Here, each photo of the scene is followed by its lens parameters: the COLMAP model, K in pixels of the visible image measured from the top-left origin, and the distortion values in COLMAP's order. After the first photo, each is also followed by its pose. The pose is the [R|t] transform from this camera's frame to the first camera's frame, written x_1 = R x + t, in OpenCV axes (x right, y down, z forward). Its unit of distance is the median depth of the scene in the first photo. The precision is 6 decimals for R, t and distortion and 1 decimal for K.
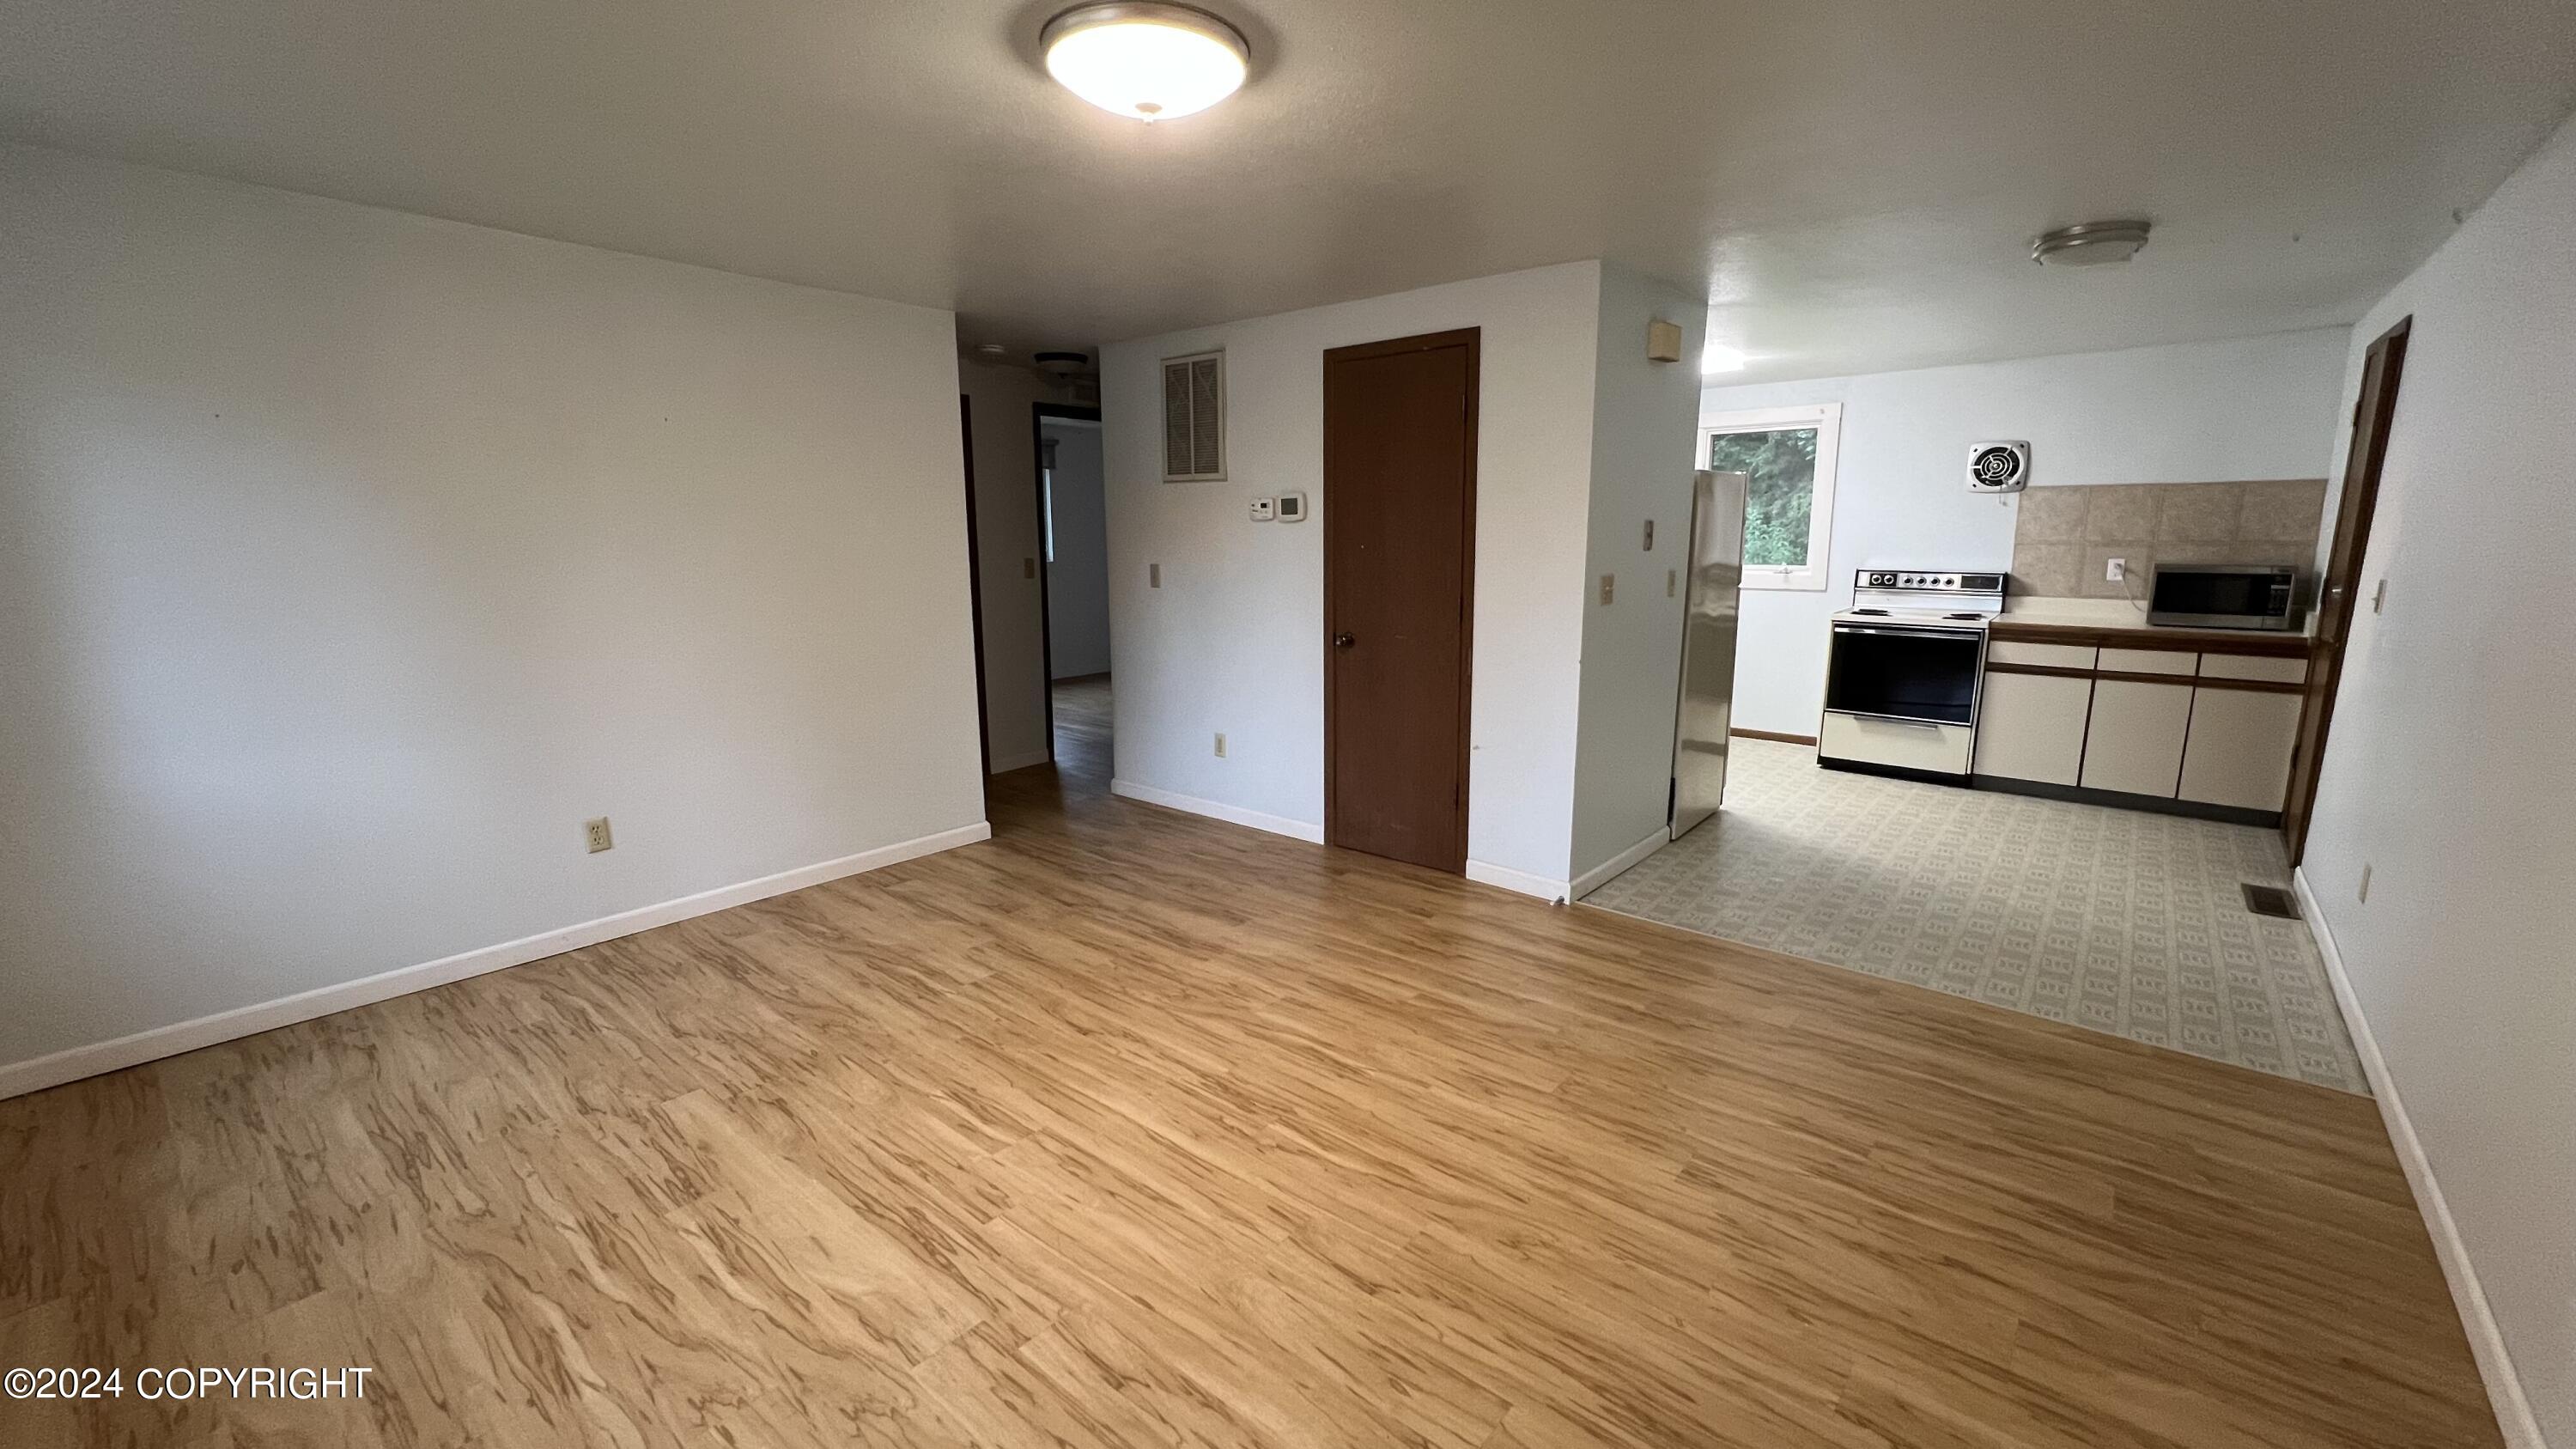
lens RADIAL K [[1025.3, 0, 1283.0], [0, 1025.3, 724.2], [0, 0, 1]] dist [-0.003278, 0.001279]
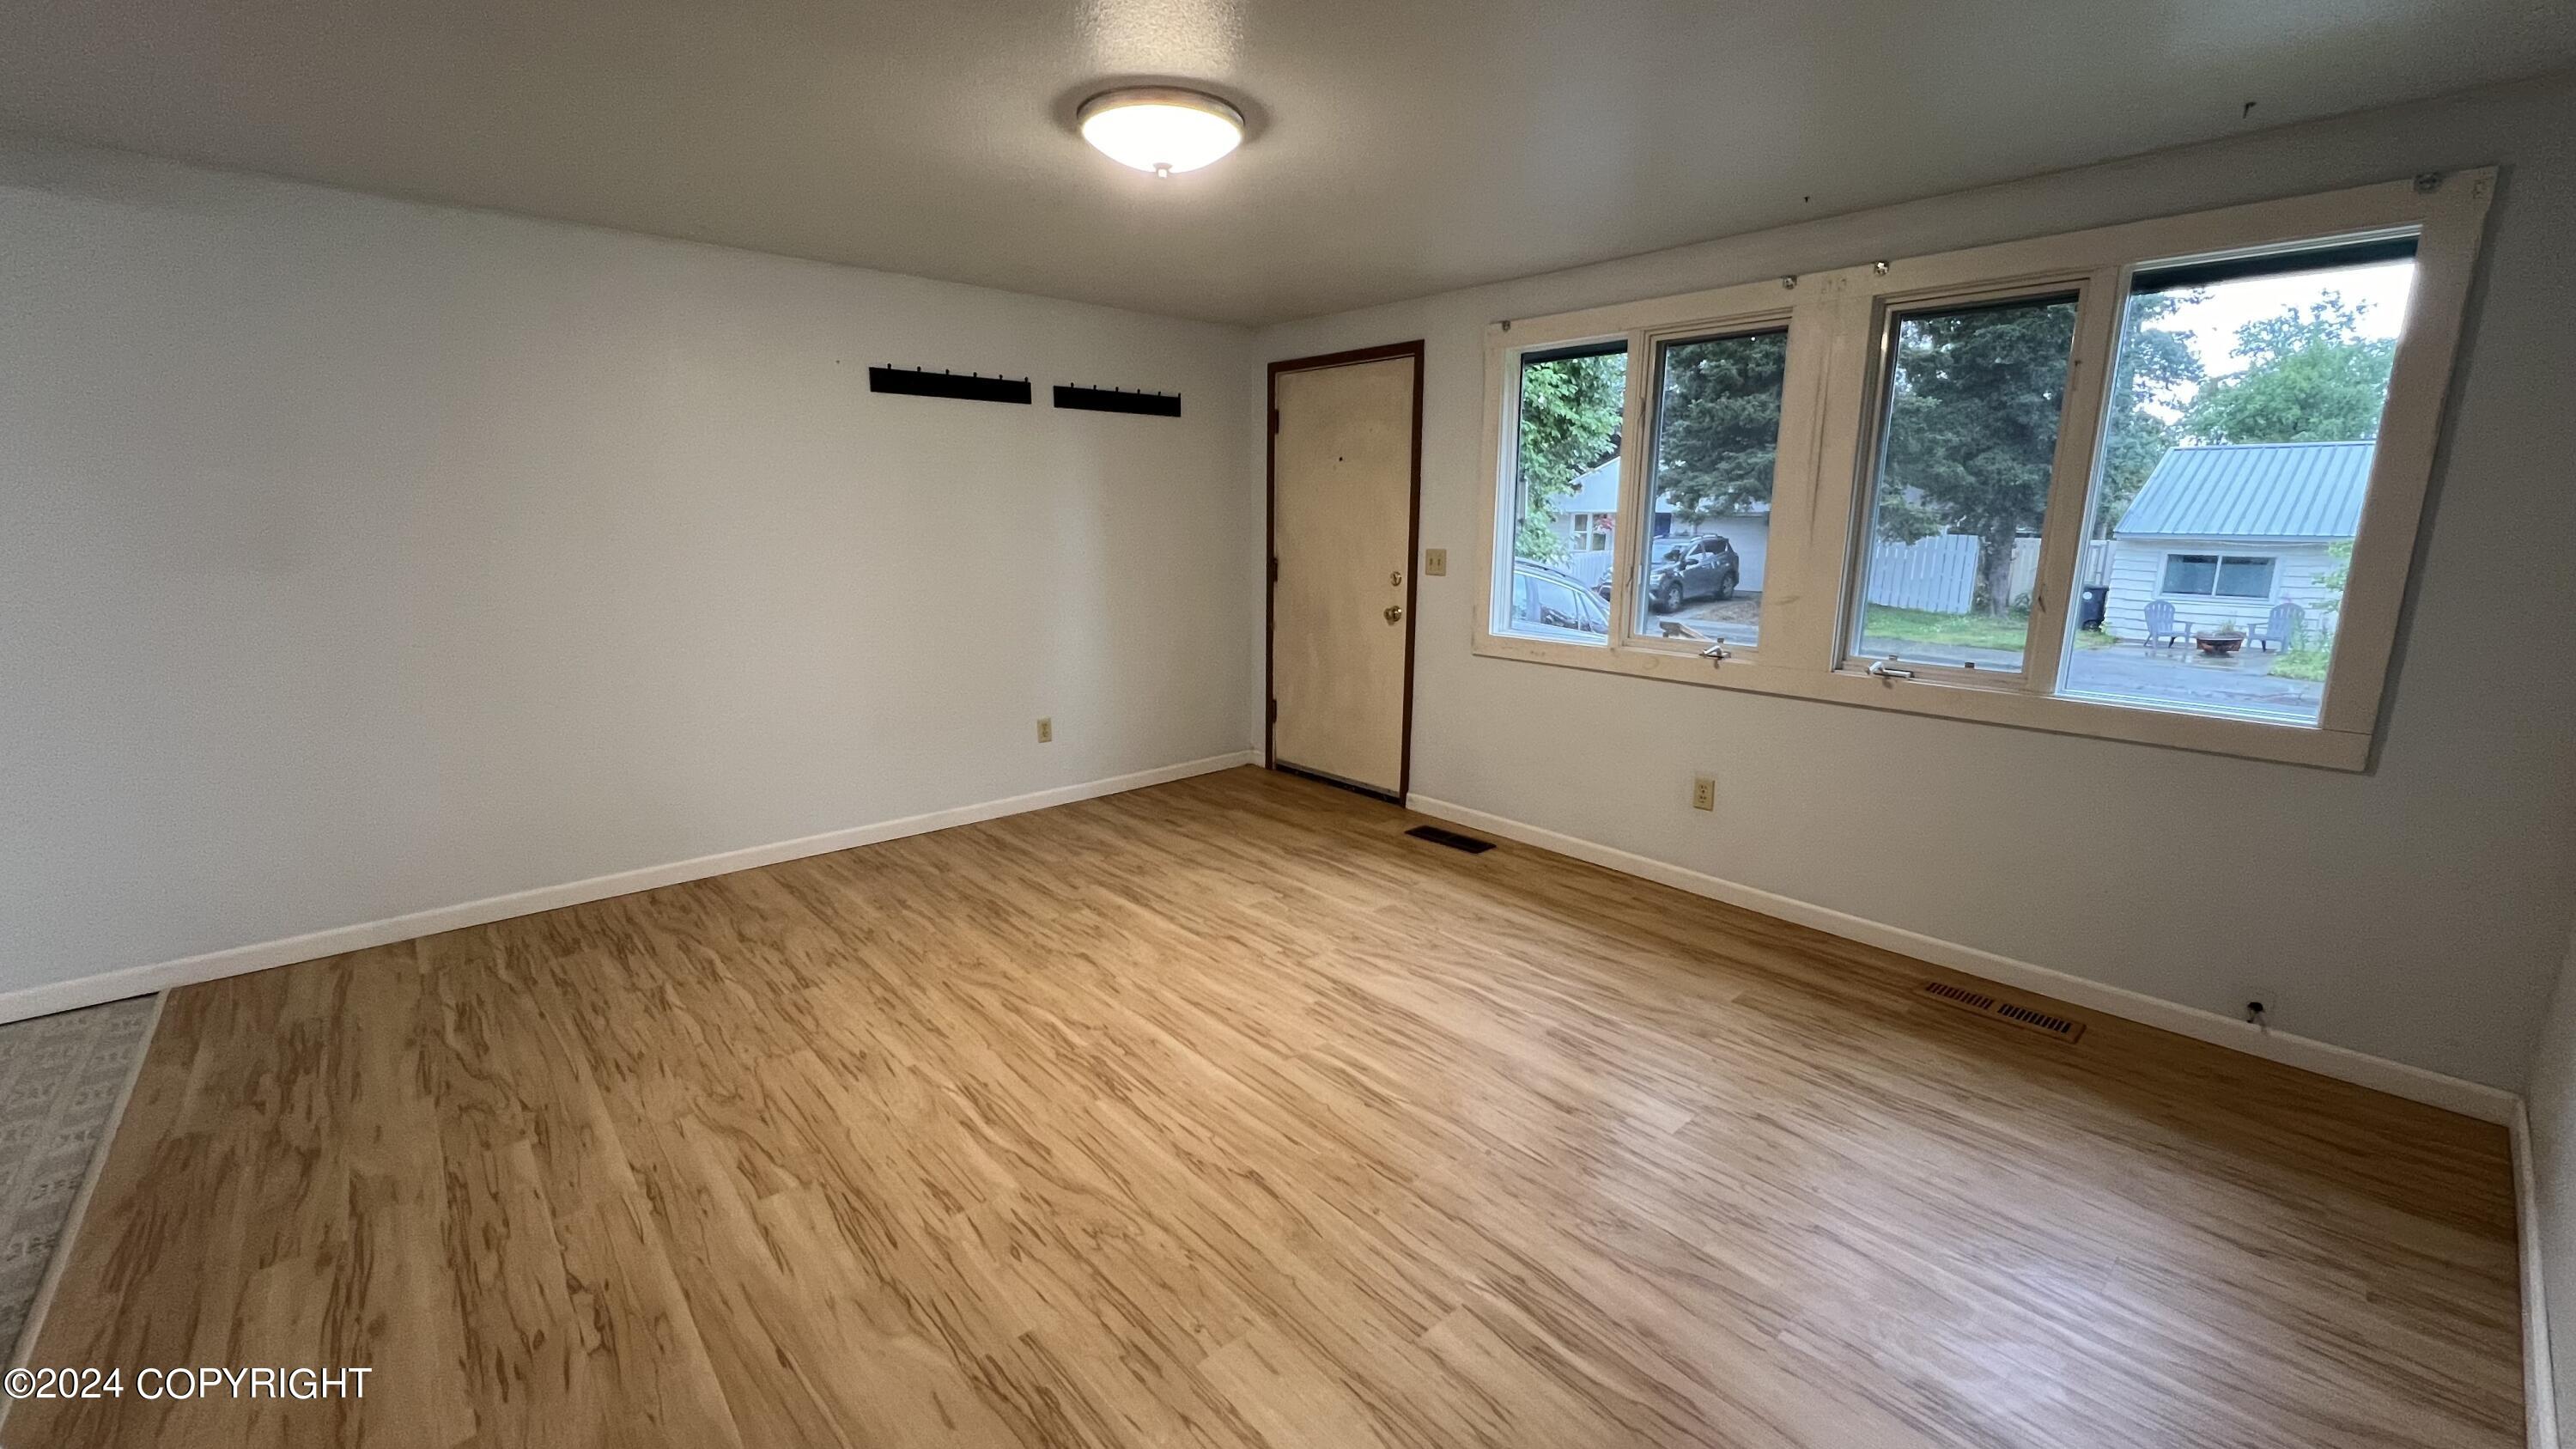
lens RADIAL K [[1025.3, 0, 1287.5], [0, 1025.3, 724.7], [0, 0, 1]] dist [-0.003278, 0.001279]
pose [[-0.989848, -0.033670, 0.138084, -0.366278], [0.021700, 0.924346, 0.380938, -0.343942], [-0.140464, 0.380067, -0.914231, 1.832060]]
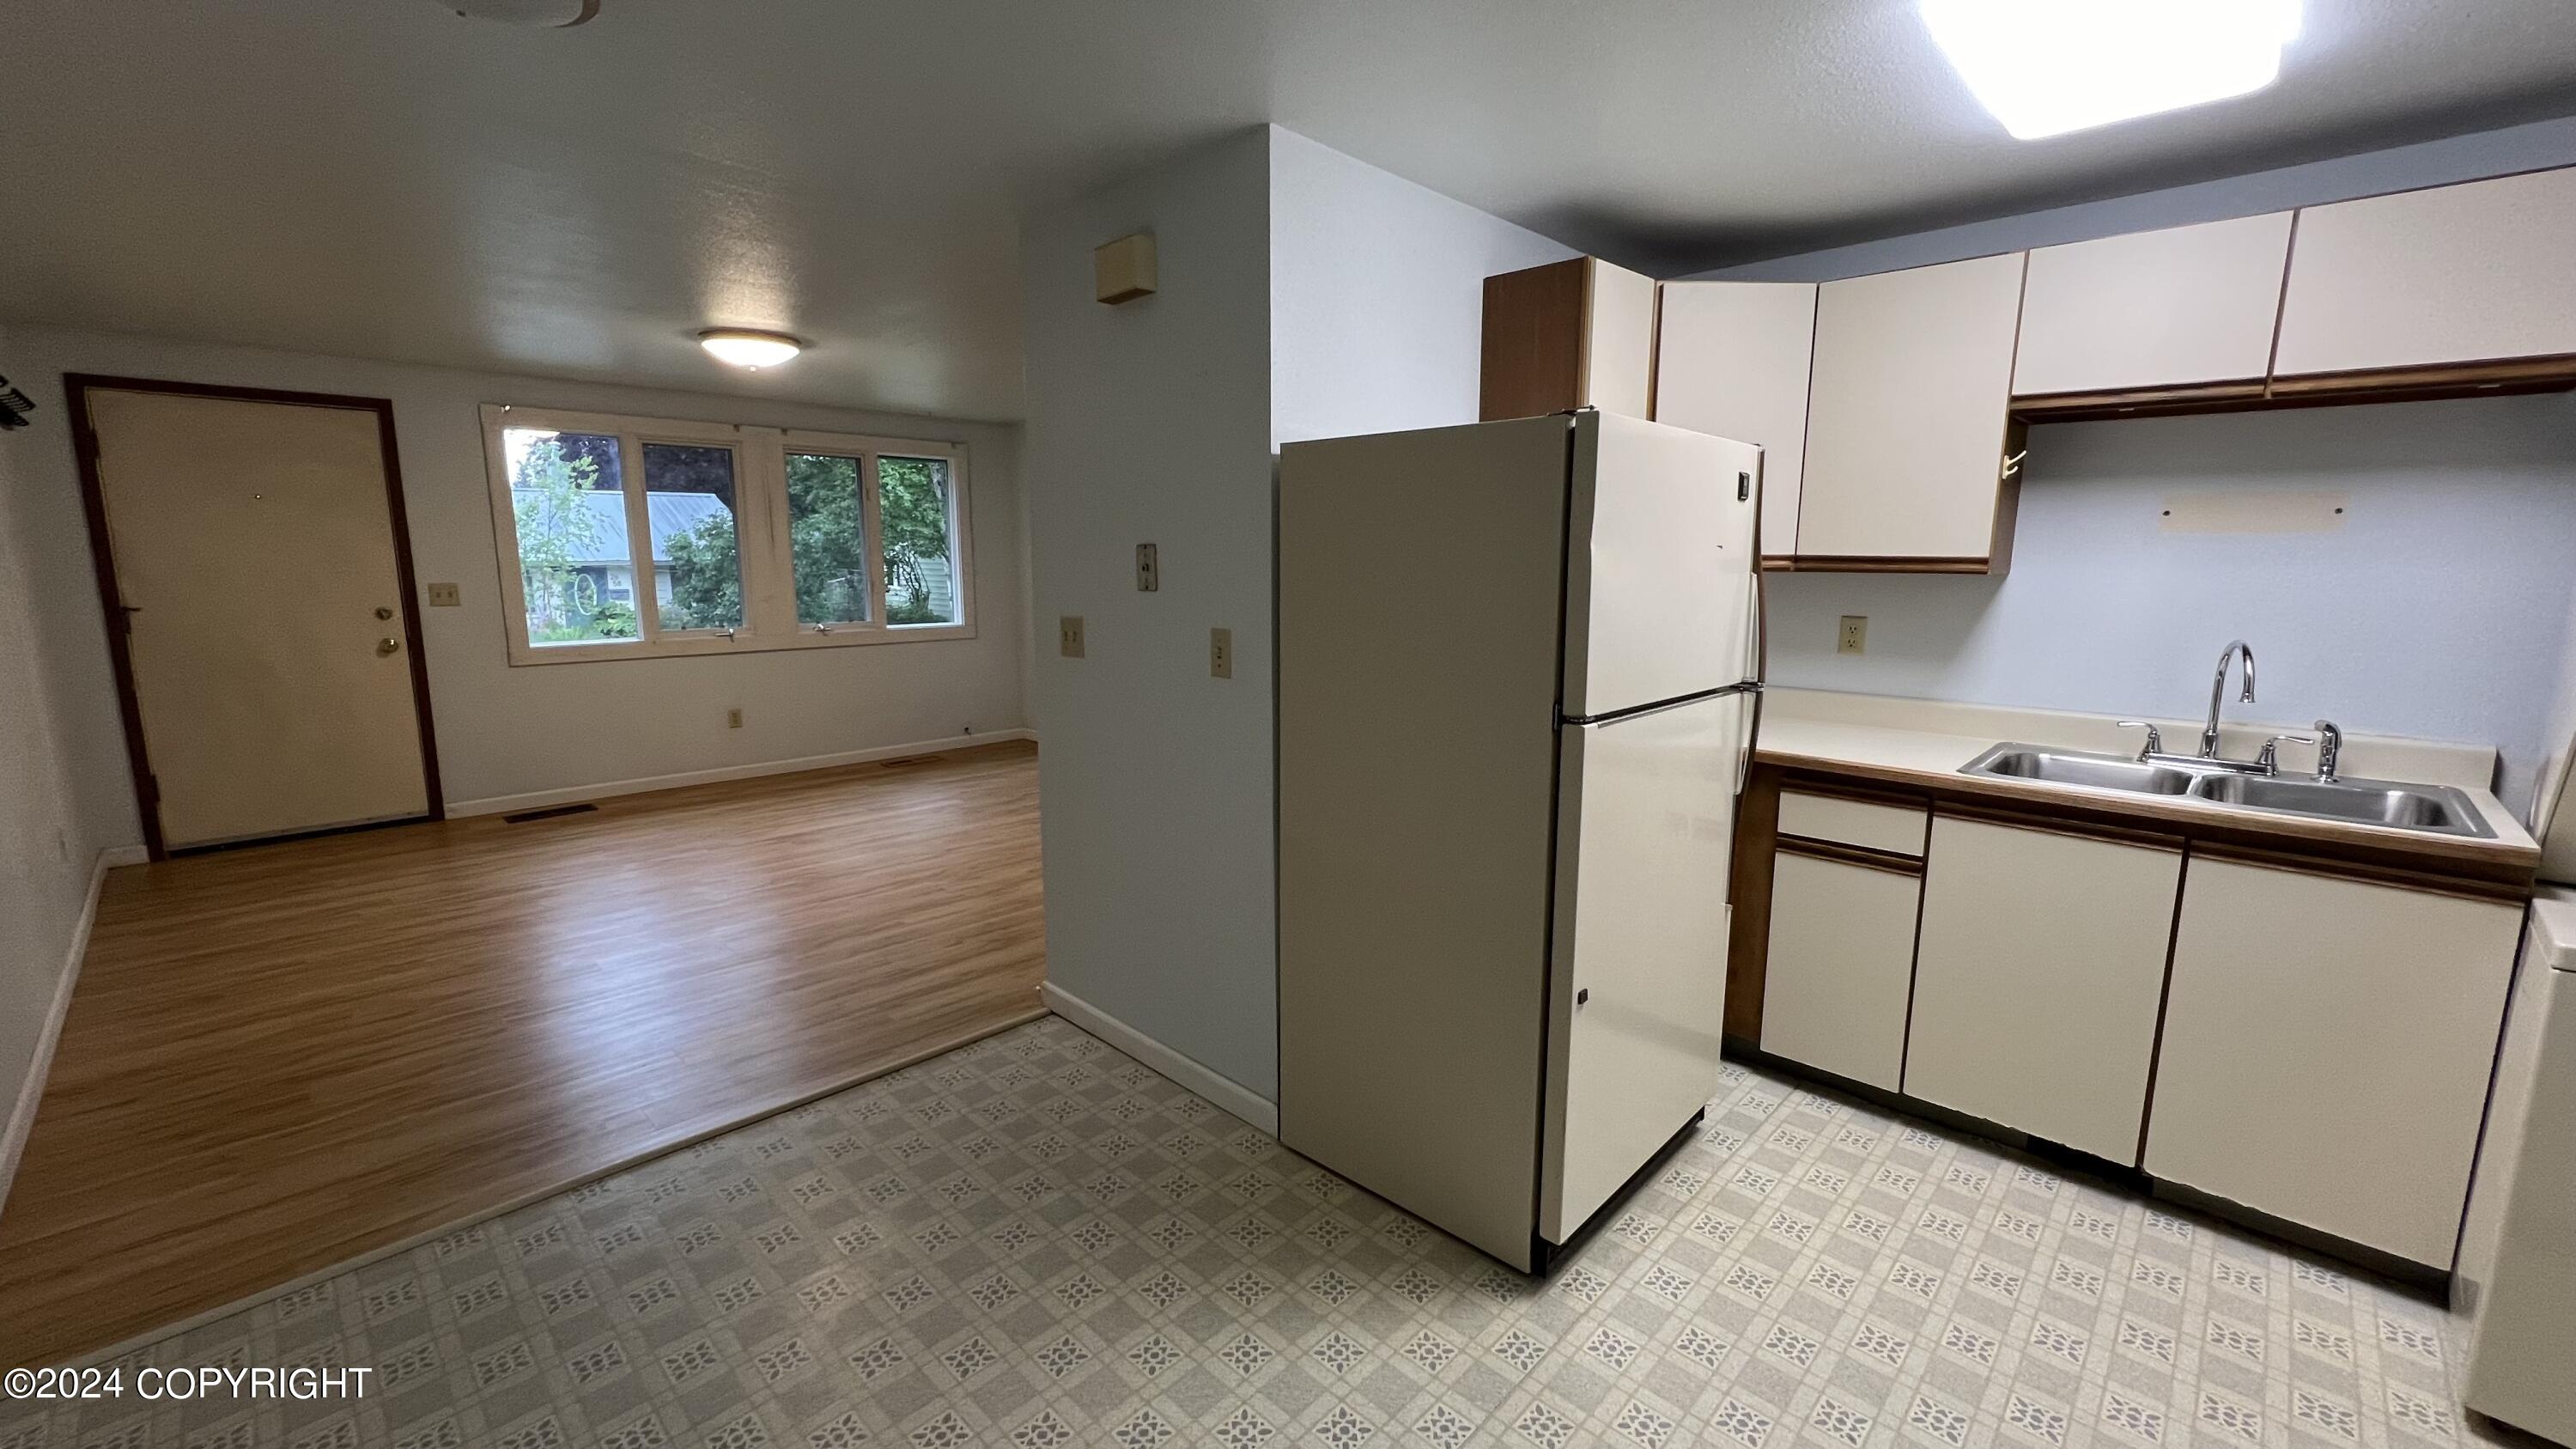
lens RADIAL K [[1025.3, 0, 1290.7], [0, 1025.3, 722.1], [0, 0, 1]] dist [-0.003278, 0.001279]
pose [[-0.074788, 0.164641, -0.983514, 1.625499], [-0.189409, 0.965976, 0.176109, -0.356519], [0.979046, 0.199457, -0.041059, 1.849488]]
